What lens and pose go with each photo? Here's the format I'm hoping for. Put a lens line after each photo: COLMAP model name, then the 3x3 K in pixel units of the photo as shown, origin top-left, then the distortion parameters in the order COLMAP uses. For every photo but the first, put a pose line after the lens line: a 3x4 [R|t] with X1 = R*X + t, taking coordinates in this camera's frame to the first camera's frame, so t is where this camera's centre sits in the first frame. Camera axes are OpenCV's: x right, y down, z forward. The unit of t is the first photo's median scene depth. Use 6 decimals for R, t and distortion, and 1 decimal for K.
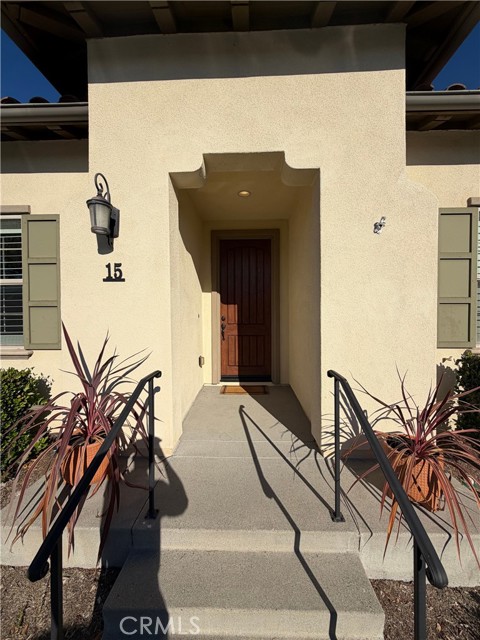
lens RADIAL K [[255.0, 0, 241.3], [0, 255.0, 317.7], [0, 0, 1]] dist [-0.000944, -0.000082]
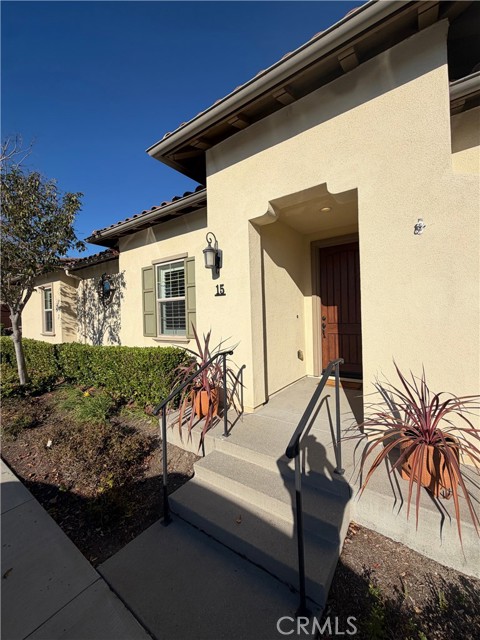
lens RADIAL K [[255.0, 0, 241.3], [0, 255.0, 317.7], [0, 0, 1]] dist [-0.000944, -0.000082]
pose [[0.832322, -0.012617, -0.554149, 0.478366], [0.010795, 0.999920, -0.006553, 0.005673], [0.554188, -0.000528, 0.832391, -0.244454]]
